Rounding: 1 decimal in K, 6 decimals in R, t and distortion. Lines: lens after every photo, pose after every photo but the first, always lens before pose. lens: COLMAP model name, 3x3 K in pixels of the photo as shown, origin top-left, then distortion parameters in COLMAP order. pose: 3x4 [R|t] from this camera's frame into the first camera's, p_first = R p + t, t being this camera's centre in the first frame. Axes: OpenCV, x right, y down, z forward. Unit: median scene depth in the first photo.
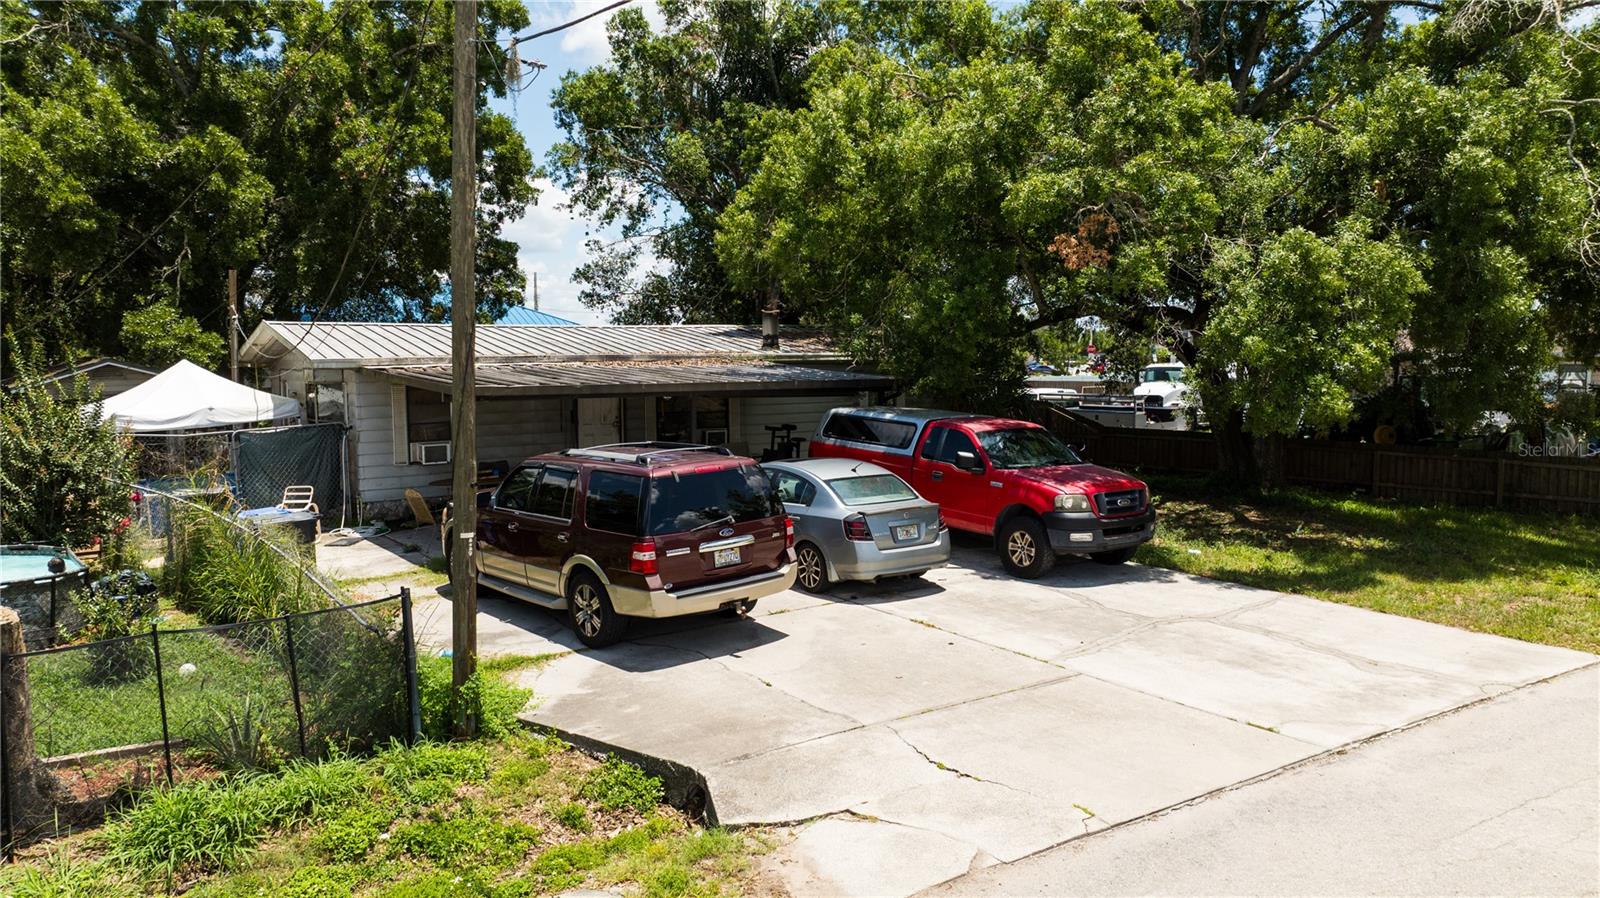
lens RADIAL K [[1126.5, 0, 801.0], [0, 1126.5, 452.3], [0, 0, 1]] dist [-0.033527, 0.033431]
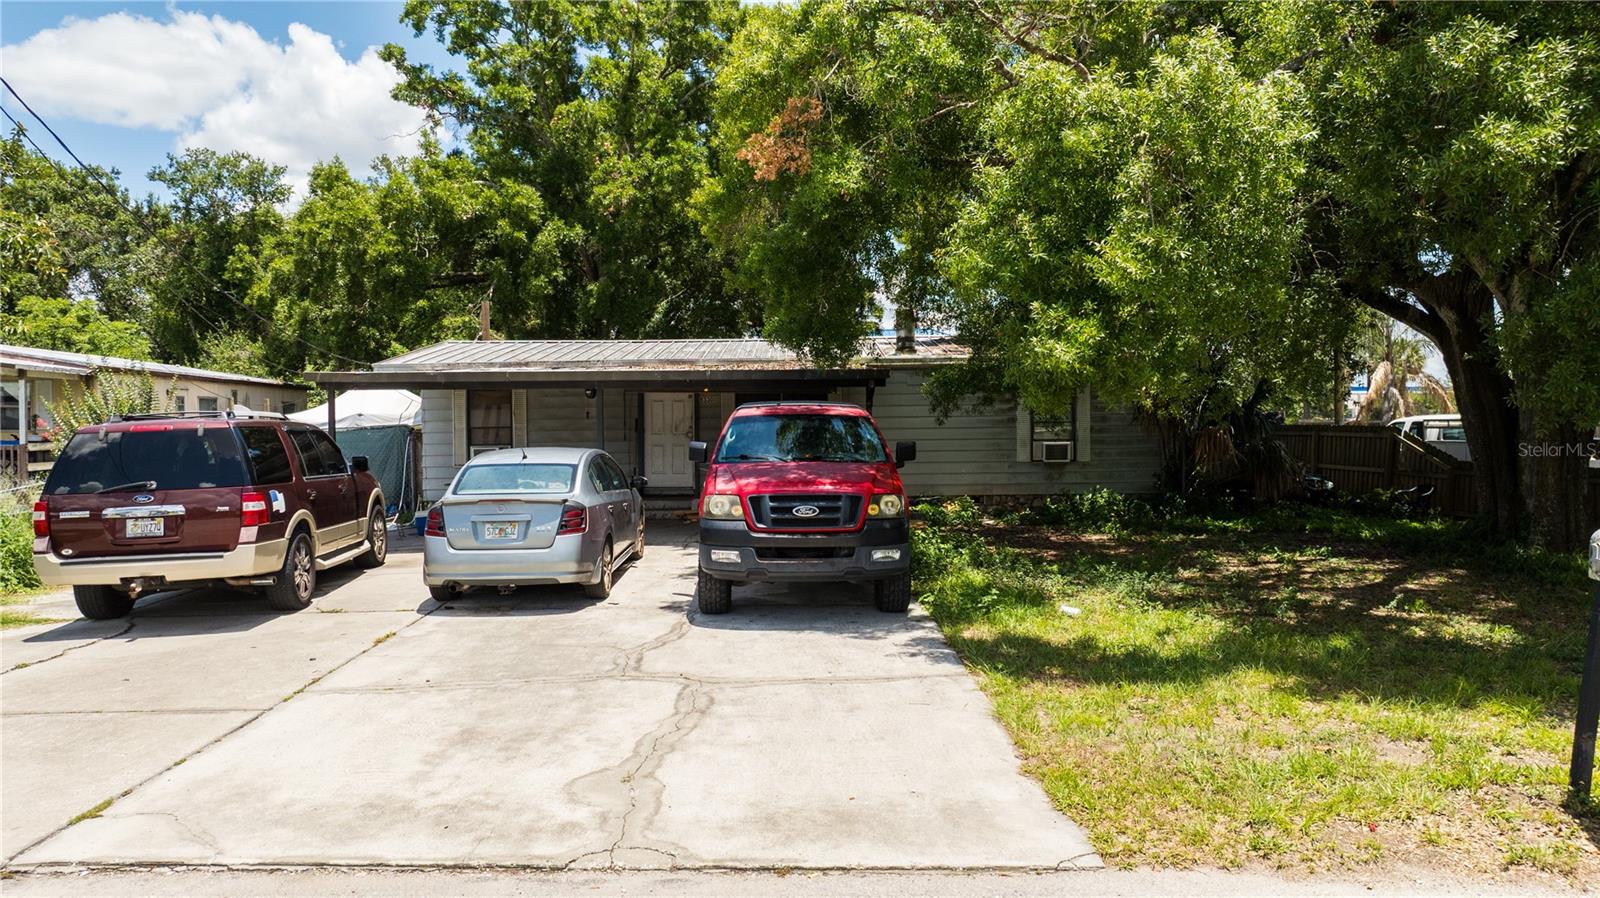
lens RADIAL K [[1126.5, 0, 798.6], [0, 1126.5, 443.1], [0, 0, 1]] dist [-0.033527, 0.033431]
pose [[0.824950, 0.007763, -0.565152, 0.671876], [-0.044852, 0.997651, -0.051767, 0.039723], [0.563423, 0.068053, 0.823361, 0.450310]]
